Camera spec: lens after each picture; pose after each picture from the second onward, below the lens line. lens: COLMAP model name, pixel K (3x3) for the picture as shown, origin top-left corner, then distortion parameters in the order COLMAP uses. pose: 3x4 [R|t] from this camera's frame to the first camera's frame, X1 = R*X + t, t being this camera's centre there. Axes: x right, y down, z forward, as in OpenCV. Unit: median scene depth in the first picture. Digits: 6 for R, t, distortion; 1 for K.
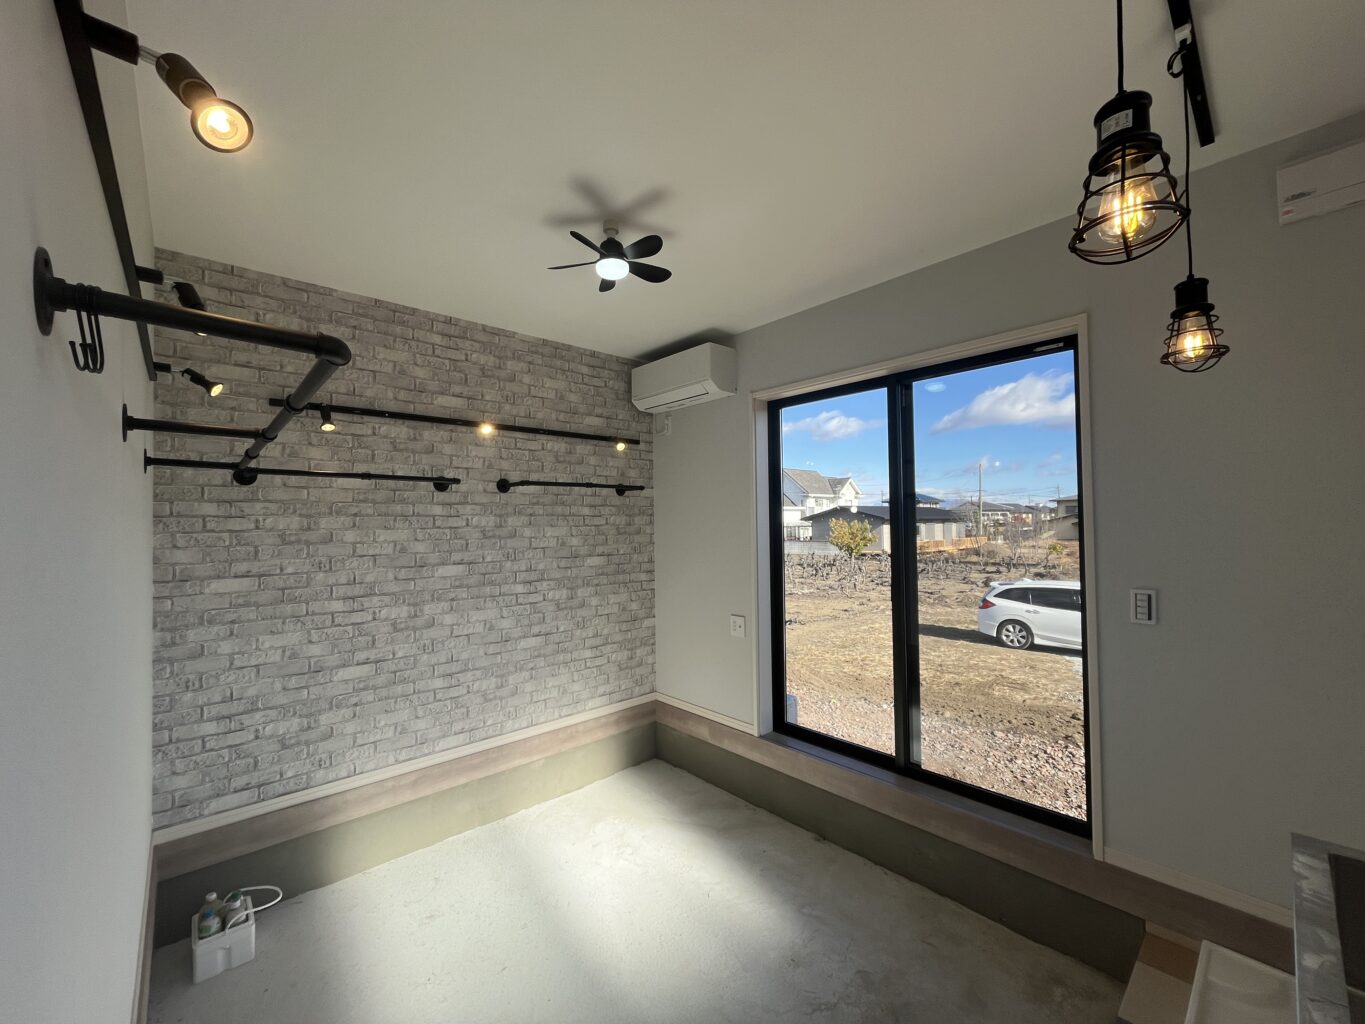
lens RADIAL K [[547.2, 0, 682.5], [0, 547.2, 512.0], [0, 0, 1]] dist [-0.001323, -0.000213]
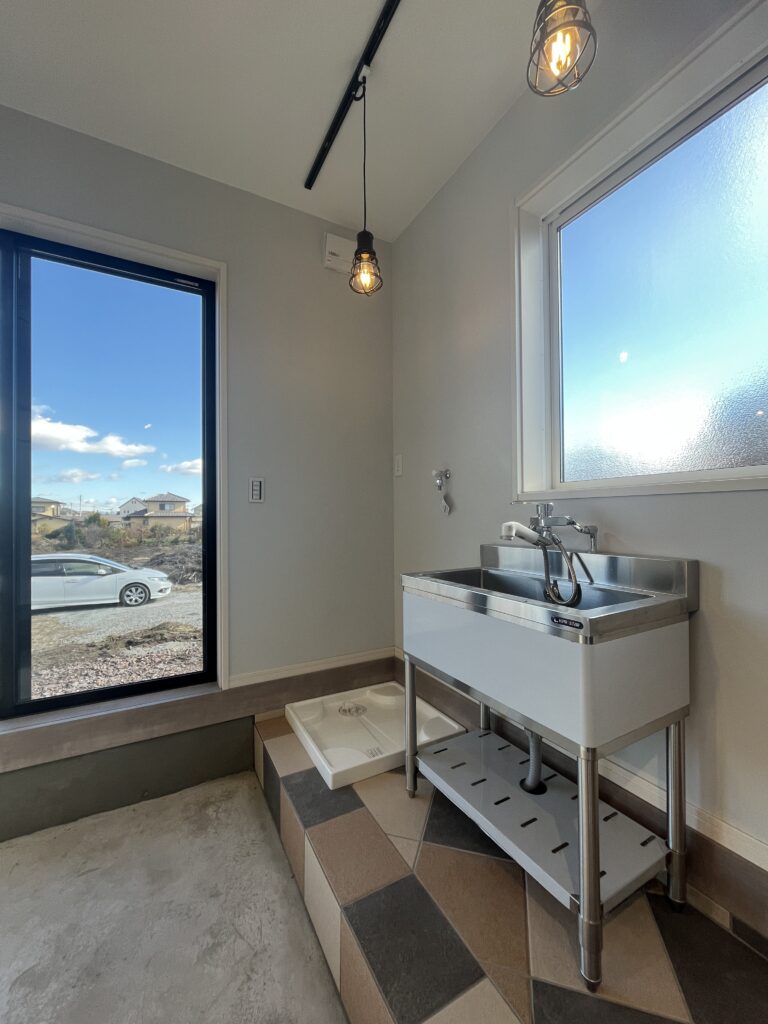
lens RADIAL K [[410.5, 0, 384.0], [0, 410.5, 512.0], [0, 0, 1]] dist [-0.001323, -0.000213]
pose [[0.234620, 0.021892, 0.971841, -0.093935], [-0.017617, 0.999678, -0.018266, 0.231089], [-0.971927, -0.012835, 0.234930, 0.416446]]
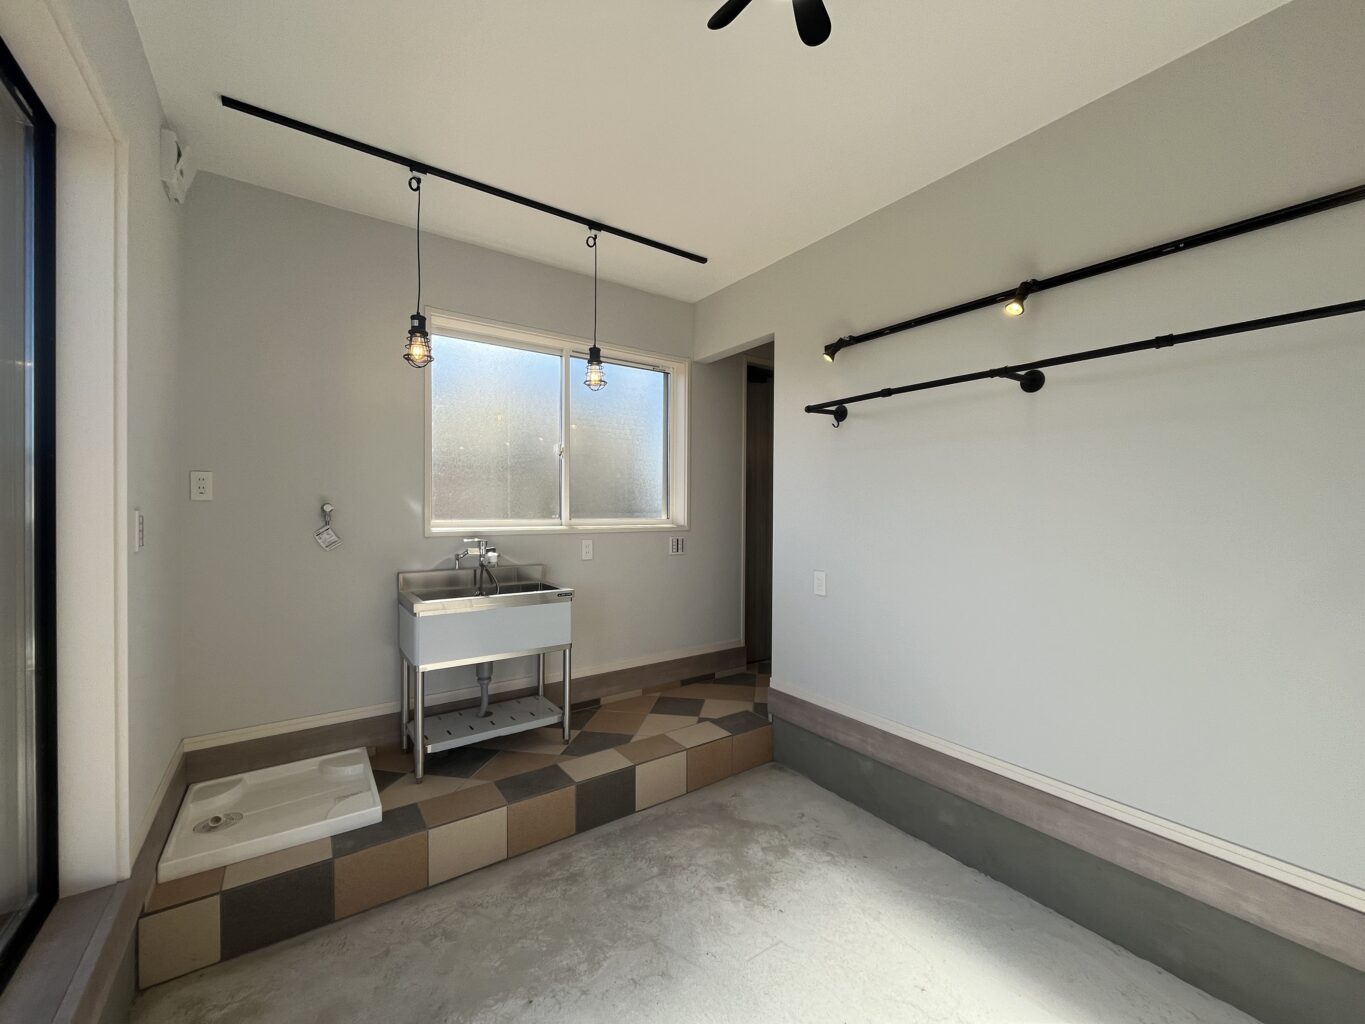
lens RADIAL K [[547.2, 0, 682.5], [0, 547.2, 512.0], [0, 0, 1]] dist [-0.001323, -0.000213]
pose [[-0.991927, 0.013414, 0.126099, -0.086248], [0.010999, 0.999743, -0.019829, 0.165975], [-0.126332, -0.018282, -0.991819, 1.600784]]
